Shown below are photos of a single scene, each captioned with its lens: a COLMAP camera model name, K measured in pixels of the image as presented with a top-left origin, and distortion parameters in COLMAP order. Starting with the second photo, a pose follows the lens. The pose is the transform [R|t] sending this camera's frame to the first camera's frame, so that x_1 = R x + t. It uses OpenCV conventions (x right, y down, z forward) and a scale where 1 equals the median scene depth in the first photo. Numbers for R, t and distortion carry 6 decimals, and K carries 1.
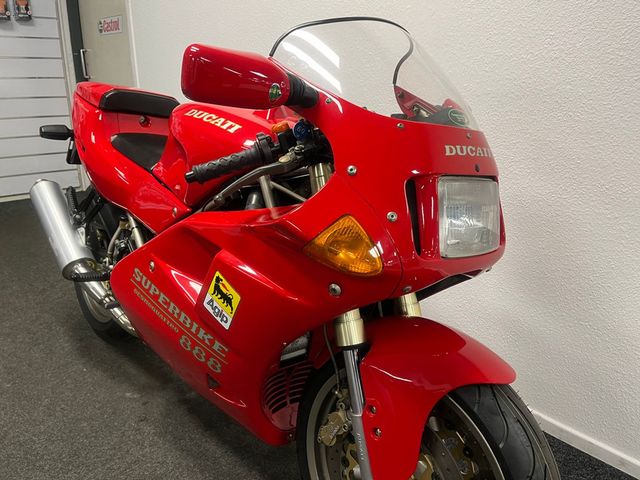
lens RADIAL K [[501.3, 0, 320.0], [0, 501.3, 240.0], [0, 0, 1]] dist [0.044920, -0.007816]
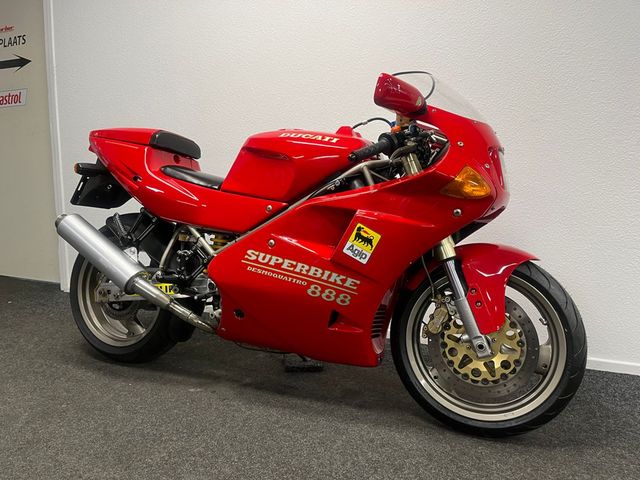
lens RADIAL K [[501.3, 0, 320.0], [0, 501.3, 240.0], [0, 0, 1]] dist [0.044920, -0.007816]
pose [[0.926909, -0.067924, 0.369089, -0.835599], [0.132428, 0.979418, -0.152327, 0.312022], [-0.351146, 0.190071, 0.916826, -0.317522]]
